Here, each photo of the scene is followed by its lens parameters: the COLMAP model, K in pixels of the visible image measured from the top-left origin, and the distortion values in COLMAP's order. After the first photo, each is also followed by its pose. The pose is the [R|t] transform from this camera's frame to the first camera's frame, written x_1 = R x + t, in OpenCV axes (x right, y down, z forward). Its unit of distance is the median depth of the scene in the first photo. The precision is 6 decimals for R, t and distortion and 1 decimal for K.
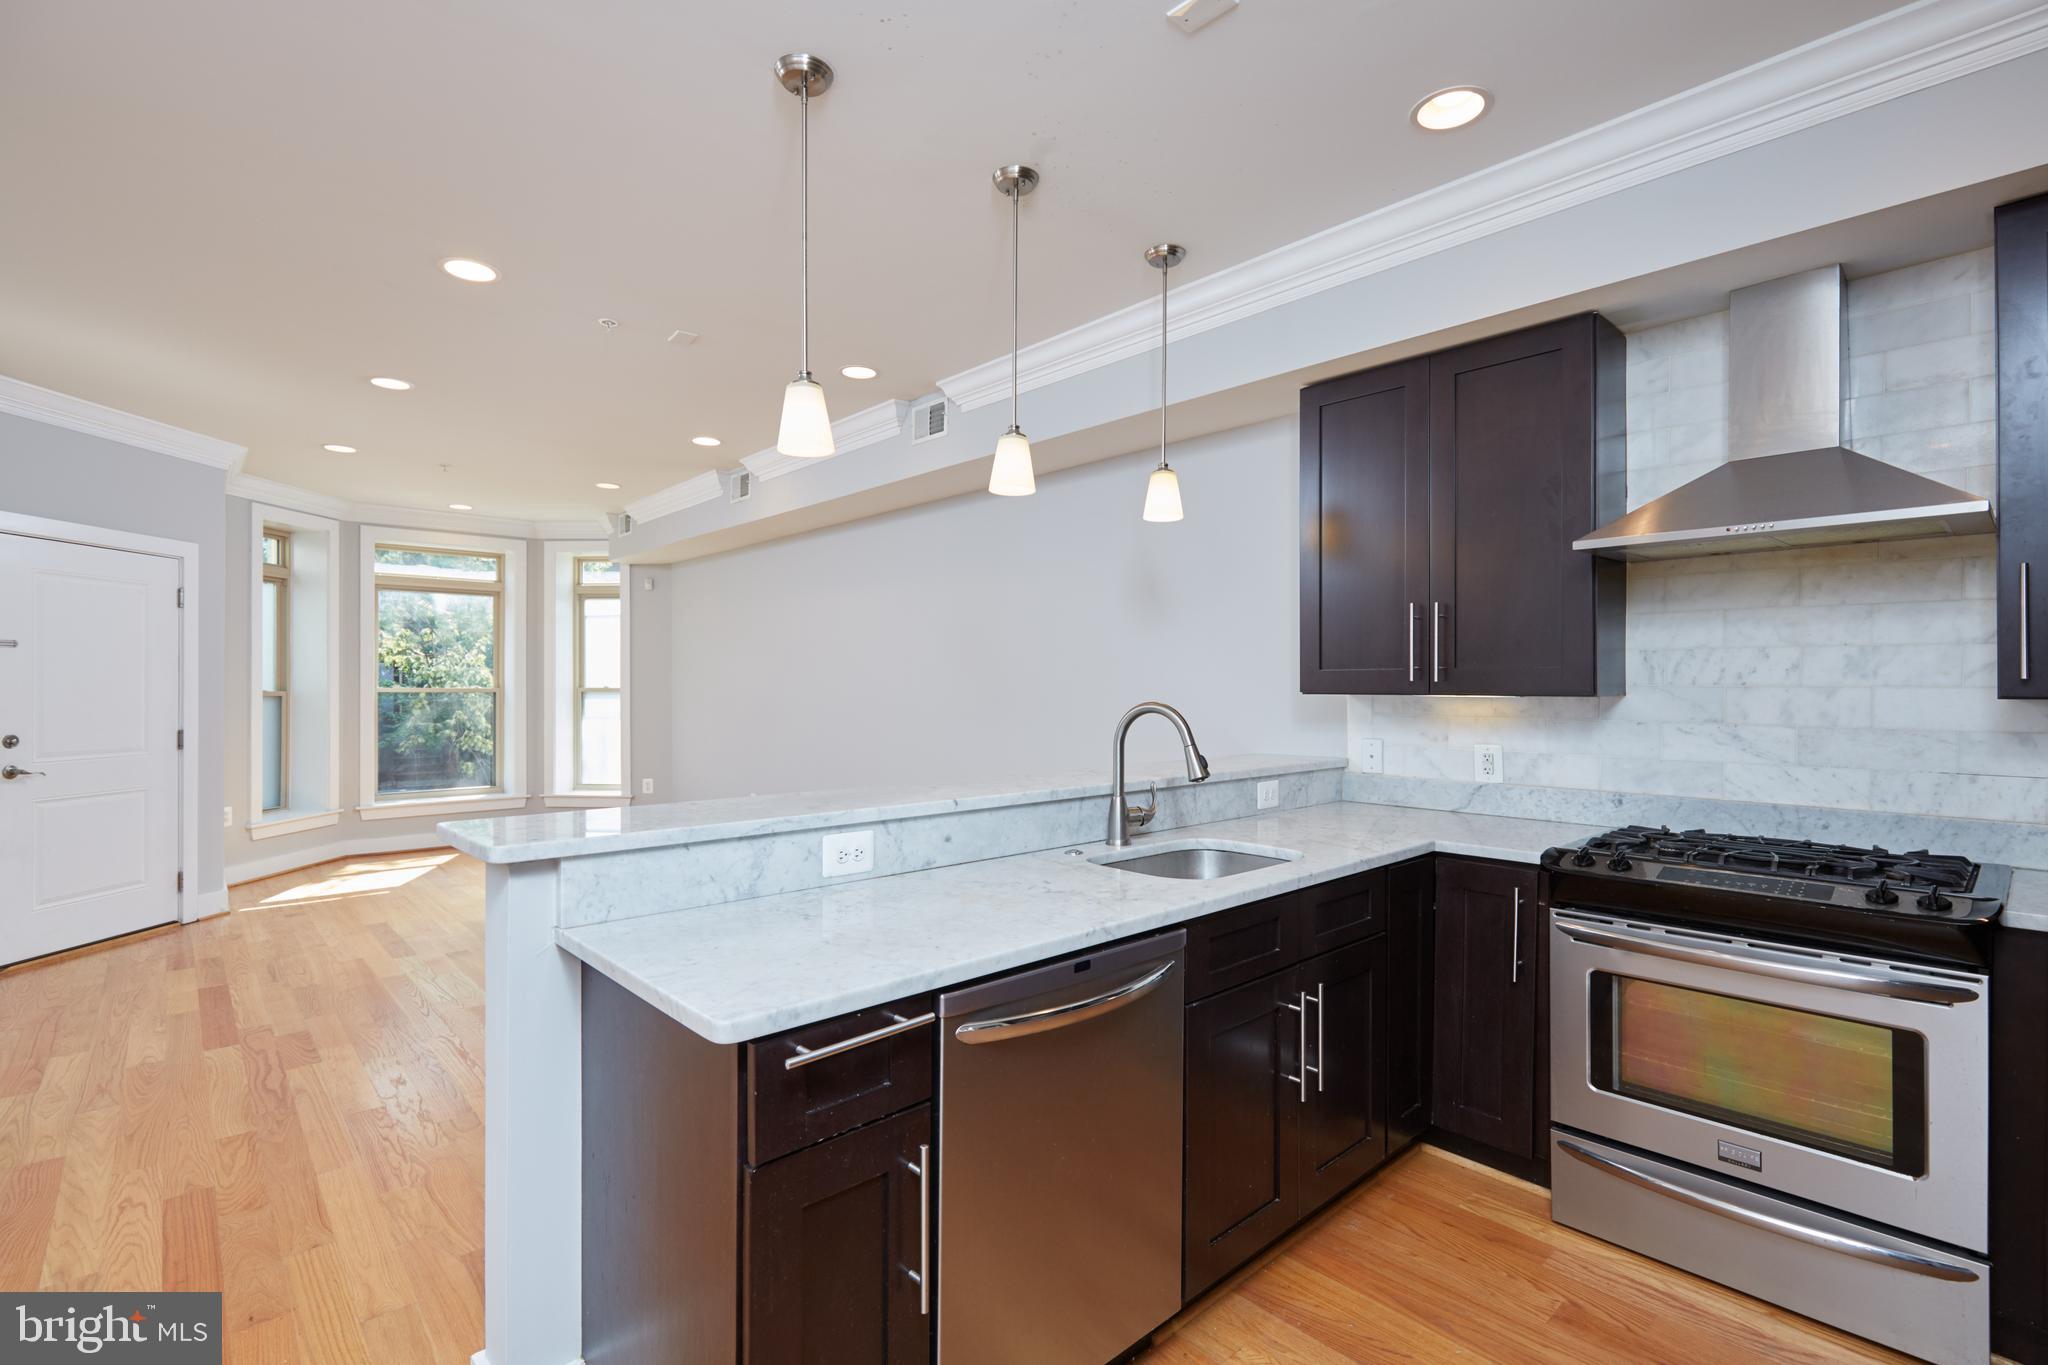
lens RADIAL K [[934.5, 0, 1028.7], [0, 934.5, 685.3], [0, 0, 1]] dist [0.004649, -0.001808]
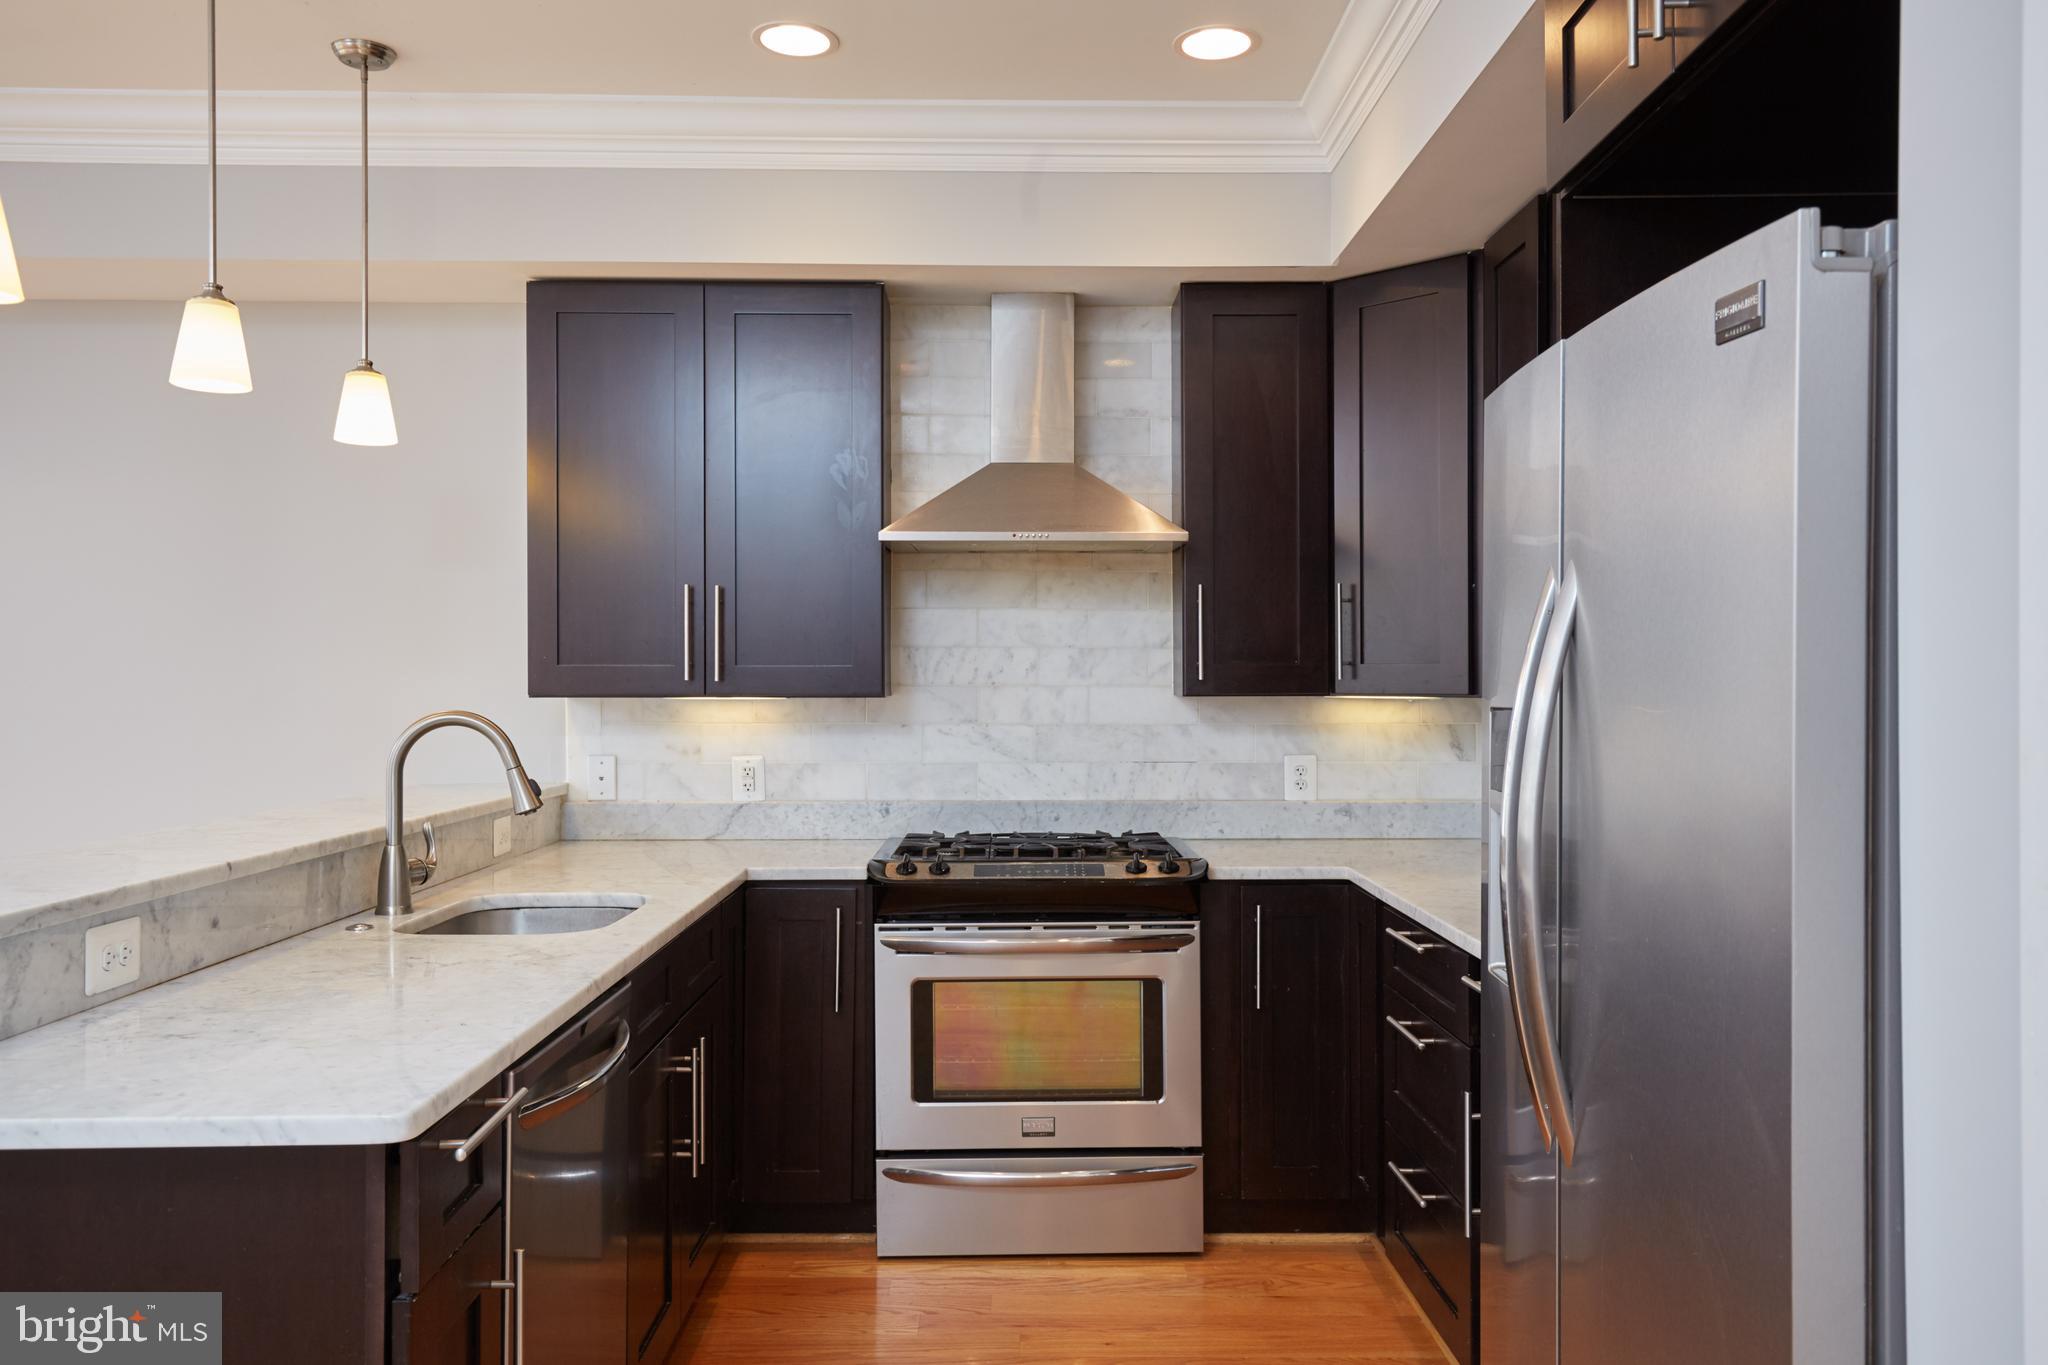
lens RADIAL K [[1537.9, 0, 1031.4], [0, 1537.9, 681.0], [0, 0, 1]] dist [0.016161, 0.003779]
pose [[0.666633, -0.000822, 0.745386, -0.324838], [0.000862, 1.000000, 0.000332, -0.003368], [-0.745386, 0.000422, 0.666633, -0.095005]]
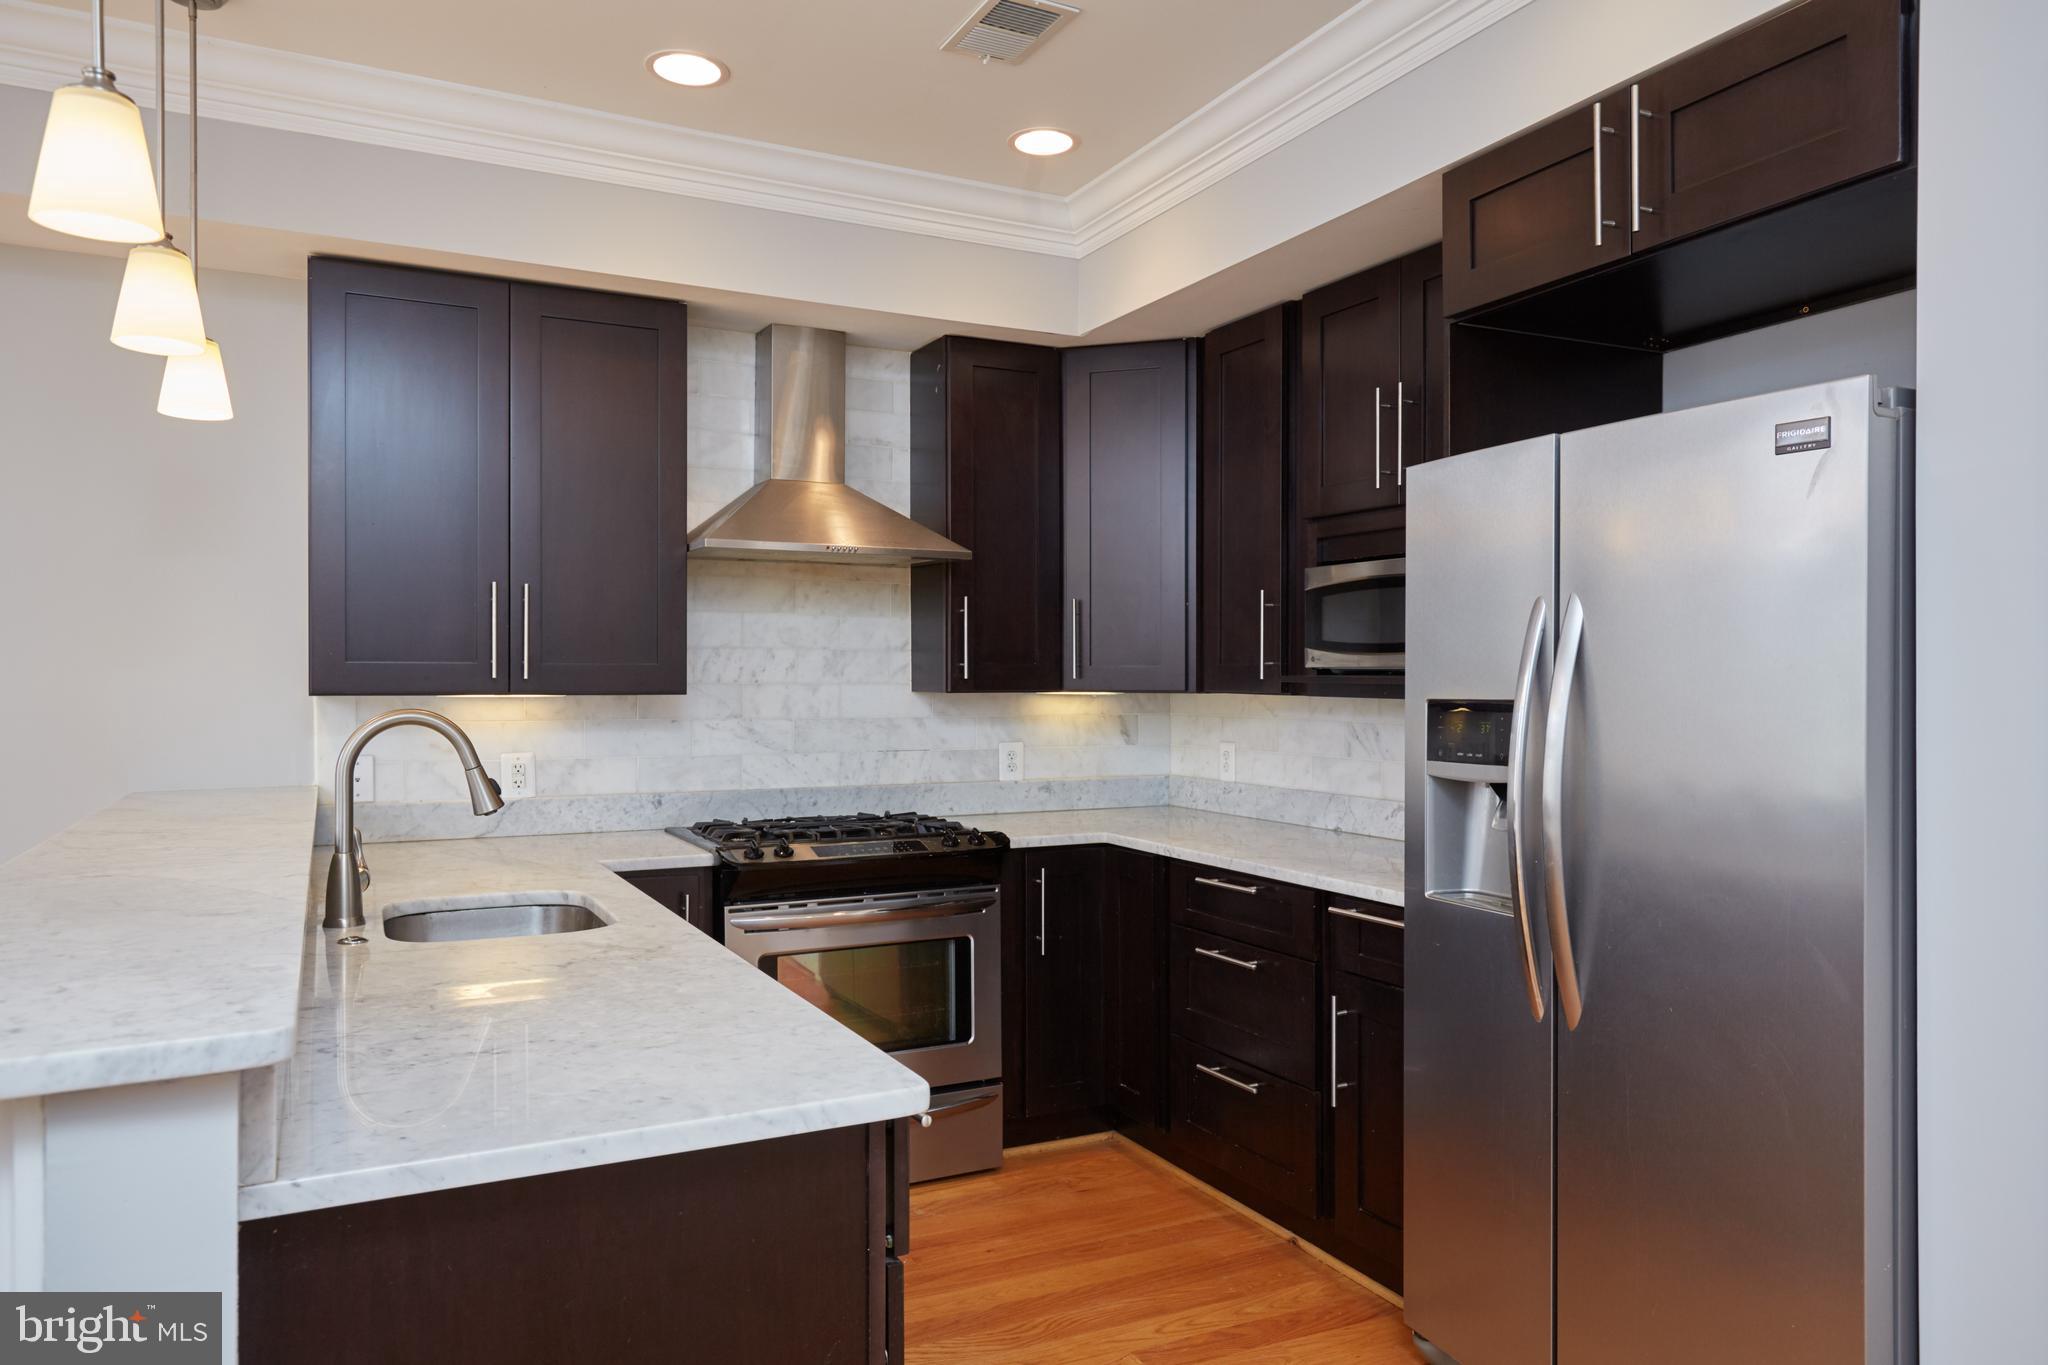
lens RADIAL K [[1373.9, 0, 1034.3], [0, 1373.9, 679.4], [0, 0, 1]] dist [-0.000671, -0.003651]
pose [[0.267069, 0.000470, 0.963677, -0.512568], [-0.000687, 1.000000, -0.000297, -0.002633], [-0.963677, -0.000582, 0.267069, 0.196154]]
